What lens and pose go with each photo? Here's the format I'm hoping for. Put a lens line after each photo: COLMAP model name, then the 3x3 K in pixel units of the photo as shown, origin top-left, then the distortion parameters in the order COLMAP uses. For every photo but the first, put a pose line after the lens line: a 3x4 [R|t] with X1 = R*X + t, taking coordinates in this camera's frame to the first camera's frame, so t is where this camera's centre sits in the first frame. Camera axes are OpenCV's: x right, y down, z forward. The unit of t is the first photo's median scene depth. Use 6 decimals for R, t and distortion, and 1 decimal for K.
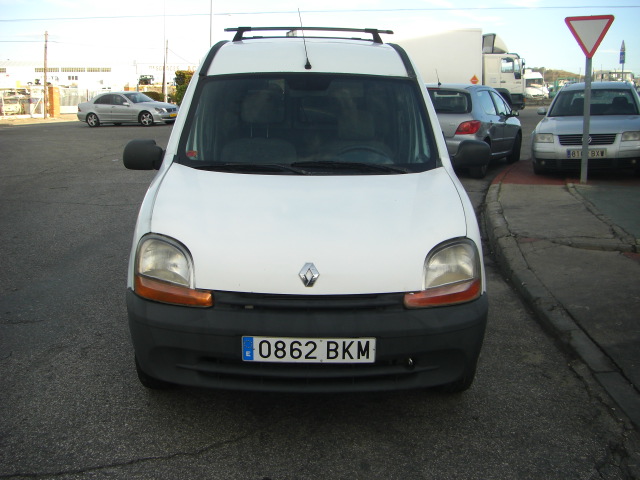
lens RADIAL K [[721.0, 0, 320.0], [0, 721.0, 240.0], [0, 0, 1]] dist [-0.202972, 0.174616]
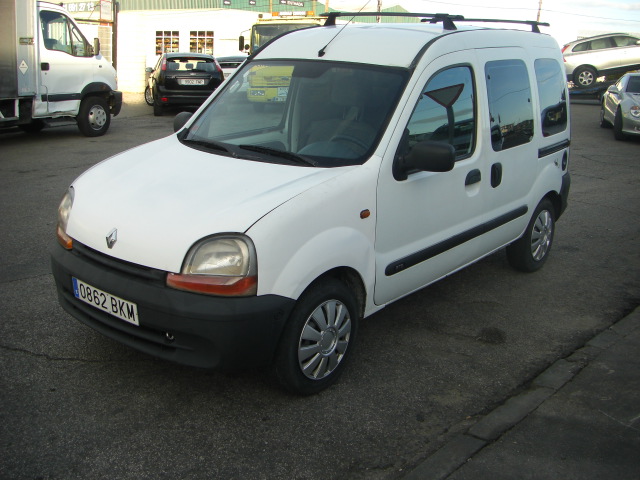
lens RADIAL K [[721.0, 0, 320.0], [0, 721.0, 240.0], [0, 0, 1]] dist [-0.202972, 0.174616]
pose [[0.762844, 0.185740, -0.619330, 0.968873], [-0.158322, 0.982351, 0.099603, -0.120020], [0.626900, 0.022072, 0.778787, 0.303837]]
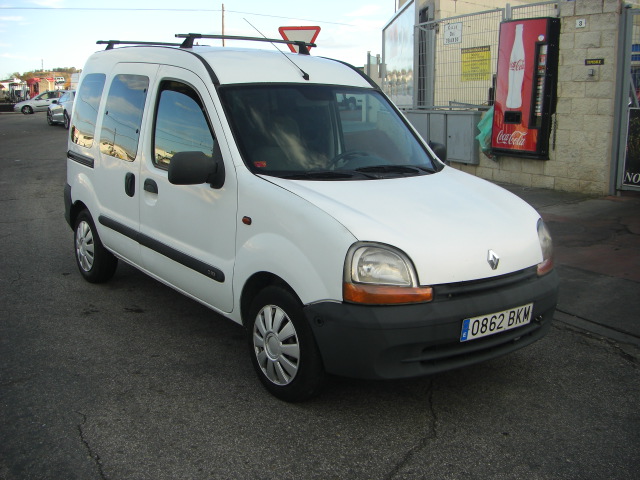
lens RADIAL K [[721.0, 0, 320.0], [0, 721.0, 240.0], [0, 0, 1]] dist [-0.202972, 0.174616]
pose [[0.806467, -0.108083, 0.581316, -0.933493], [0.107795, 0.993550, 0.035184, -0.057208], [-0.581369, 0.034289, 0.812917, 0.198994]]
